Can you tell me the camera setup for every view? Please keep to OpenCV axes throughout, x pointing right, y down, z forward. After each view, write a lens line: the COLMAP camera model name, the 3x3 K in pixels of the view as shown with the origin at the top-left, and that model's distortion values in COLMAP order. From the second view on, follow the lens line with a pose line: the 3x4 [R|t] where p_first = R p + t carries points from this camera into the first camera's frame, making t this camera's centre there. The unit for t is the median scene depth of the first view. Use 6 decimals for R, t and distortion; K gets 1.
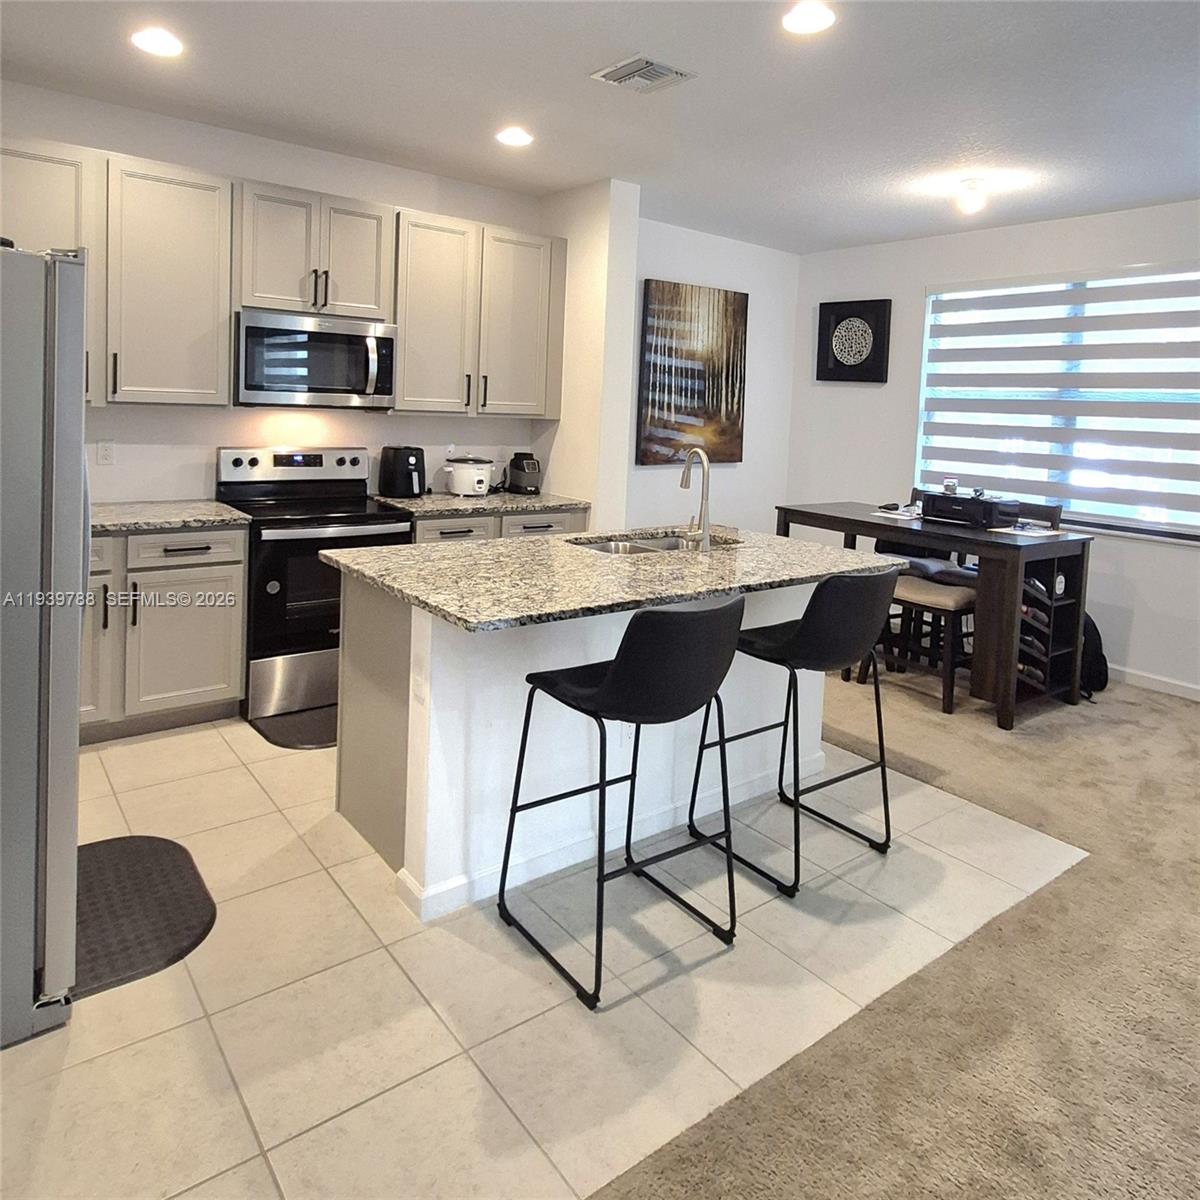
lens RADIAL K [[827.6, 0, 588.7], [0, 827.6, 489.4], [0, 0, 1]] dist [-0.023623, 0.009517]
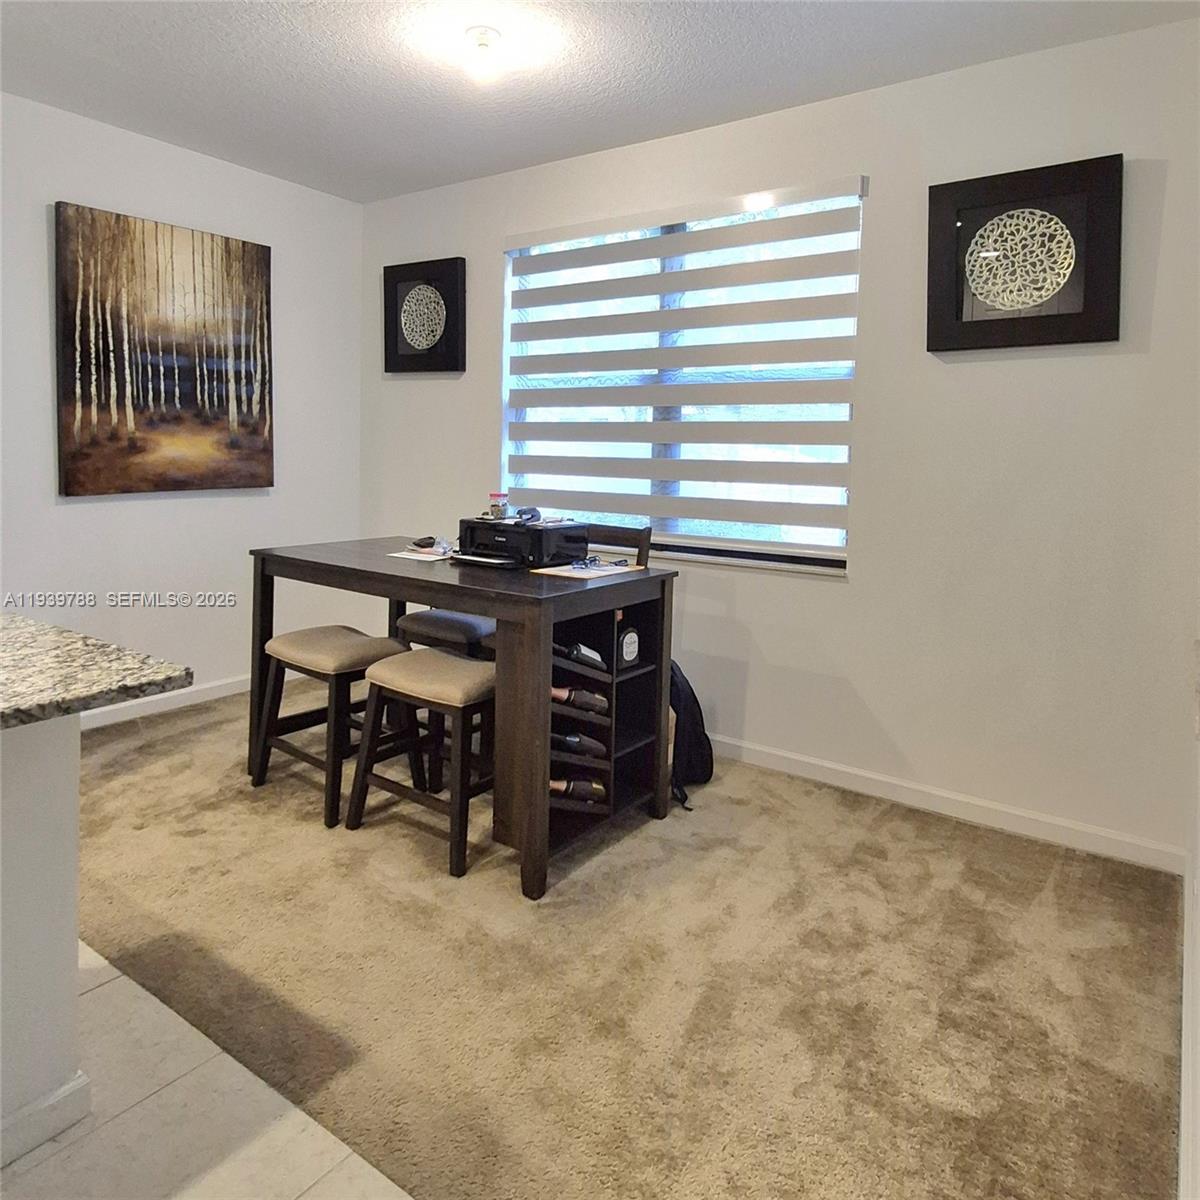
lens RADIAL K [[827.6, 0, 614.7], [0, 827.6, 535.4], [0, 0, 1]] dist [-0.023623, 0.009517]
pose [[0.947121, -0.054616, 0.316194, 0.345730], [0.049606, 0.998483, 0.023879, 0.008608], [-0.317019, -0.006931, 0.948394, 0.356828]]
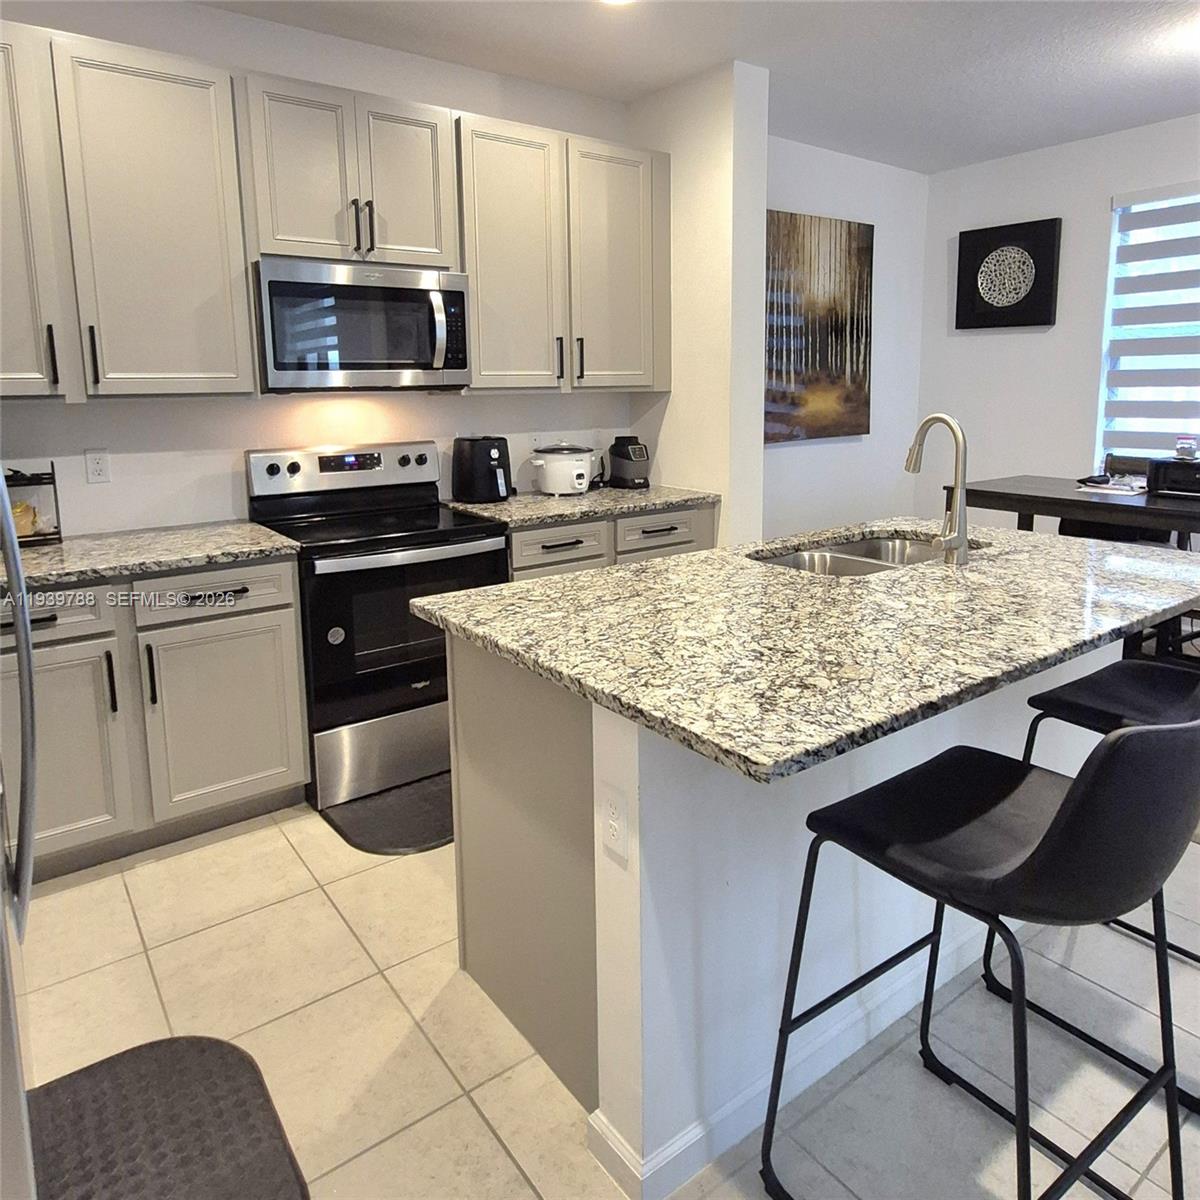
lens RADIAL K [[827.6, 0, 595.2], [0, 827.6, 549.6], [0, 0, 1]] dist [-0.023623, 0.009517]
pose [[0.998068, -0.052123, -0.033829, -0.101370], [0.054983, 0.994424, 0.089983, -0.010637], [0.028950, -0.091669, 0.995369, 0.230248]]
